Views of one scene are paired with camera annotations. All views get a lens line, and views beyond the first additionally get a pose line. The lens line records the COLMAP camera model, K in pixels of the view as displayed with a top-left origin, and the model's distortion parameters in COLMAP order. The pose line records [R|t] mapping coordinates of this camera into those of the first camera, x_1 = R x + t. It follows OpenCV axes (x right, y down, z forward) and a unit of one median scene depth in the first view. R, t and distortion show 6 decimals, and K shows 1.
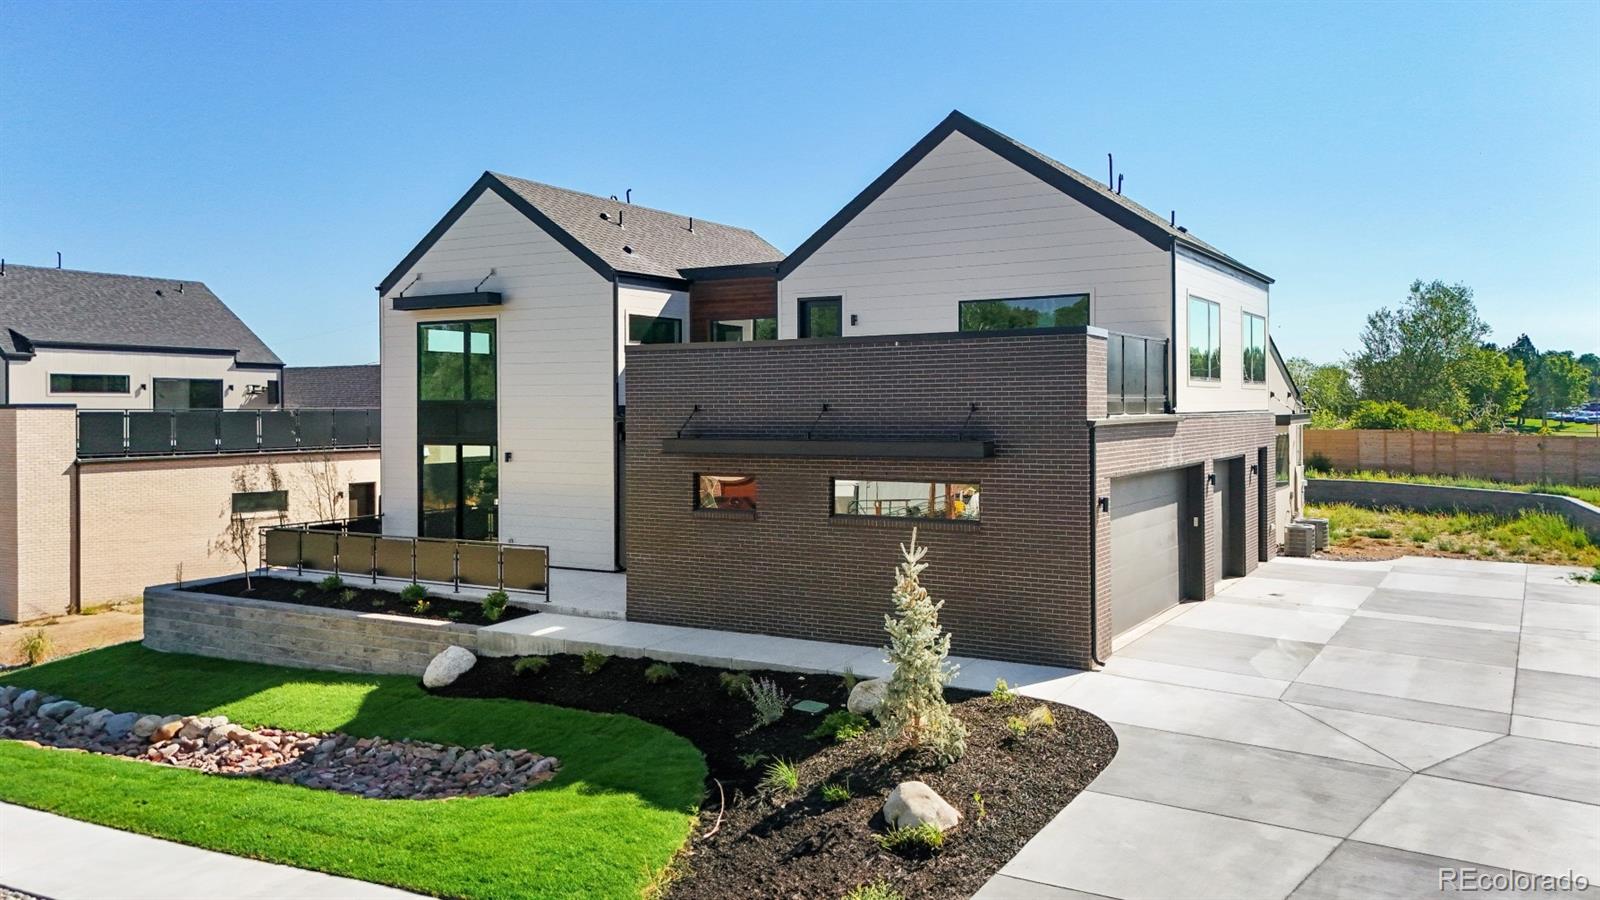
lens RADIAL K [[1227.6, 0, 796.9], [0, 1227.6, 395.0], [0, 0, 1]] dist [0.084868, -0.127921]
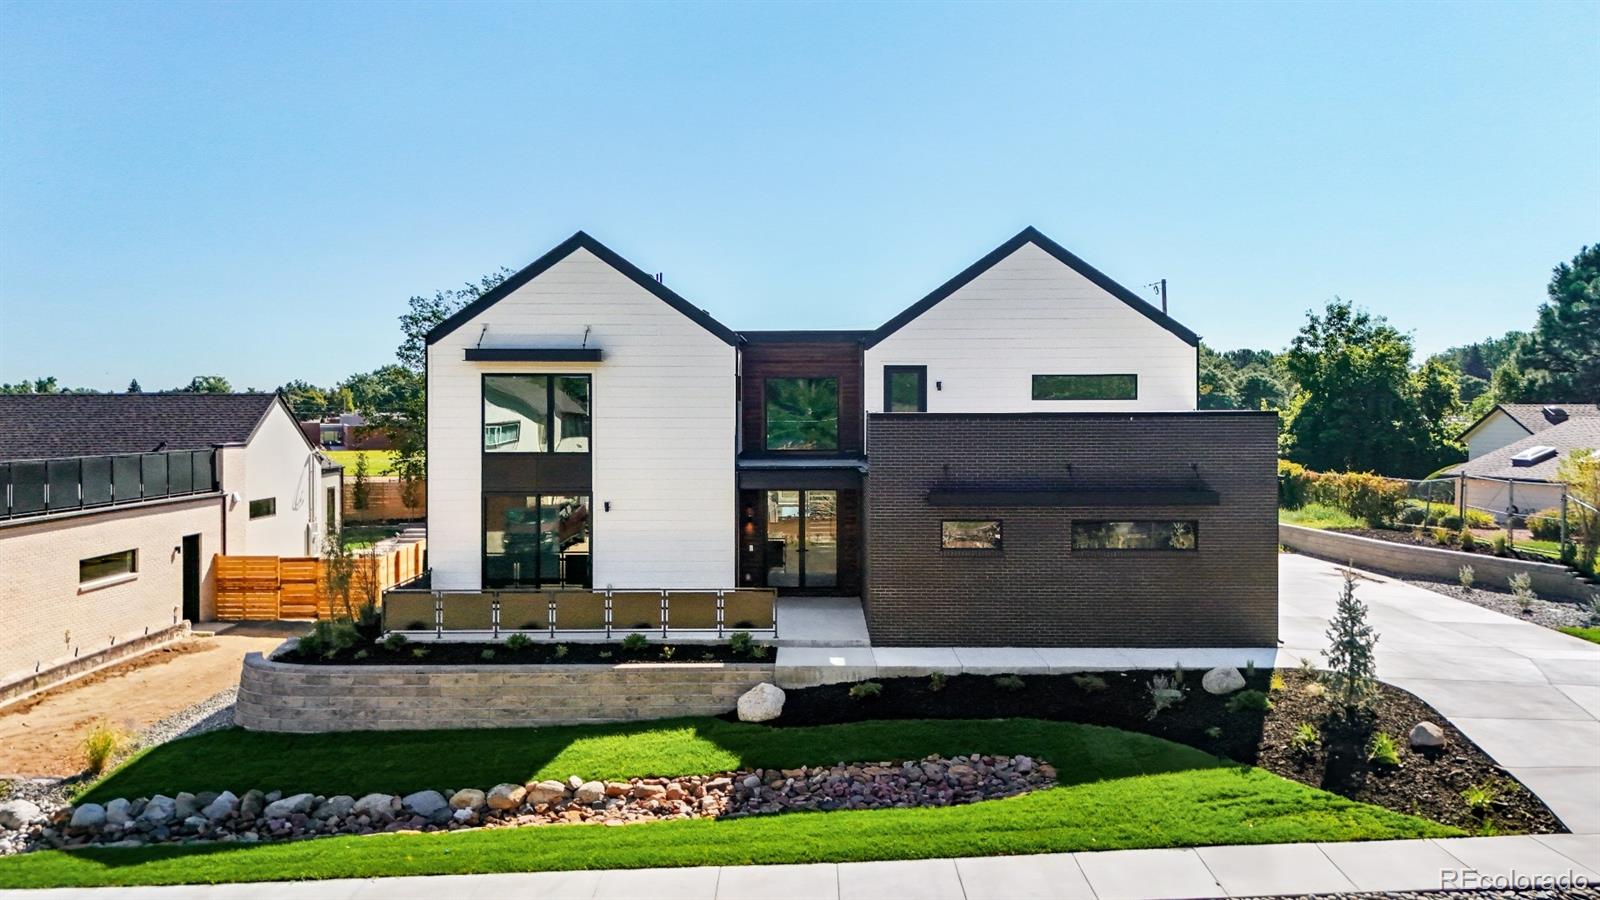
lens RADIAL K [[1203.8, 0, 798.6], [0, 1203.8, 415.7], [0, 0, 1]] dist [0.100164, -0.202396]
pose [[0.858780, 0.000992, 0.512343, -0.690013], [-0.006513, 0.999938, 0.008980, -0.041578], [-0.512303, -0.011049, 0.858734, 0.041114]]
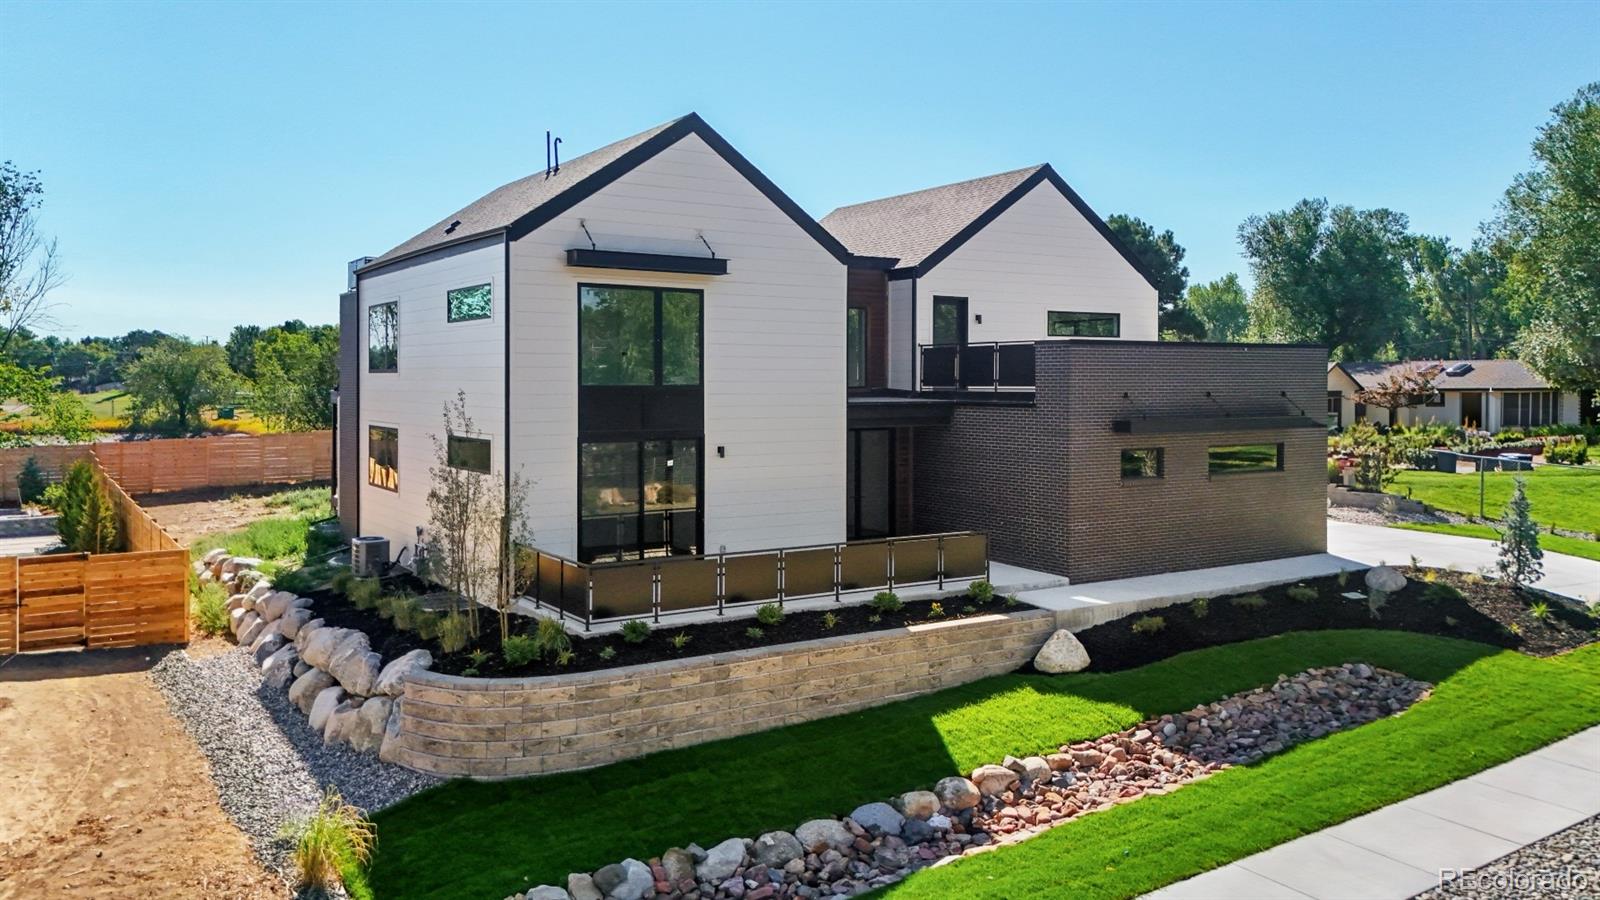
lens RADIAL K [[1227.6, 0, 796.9], [0, 1227.6, 395.0], [0, 0, 1]] dist [0.084868, -0.127921]
pose [[0.433099, -0.006068, 0.901326, -1.097543], [-0.009535, 0.999891, 0.011313, -0.000005], [-0.901296, -0.013494, 0.432994, 0.645995]]
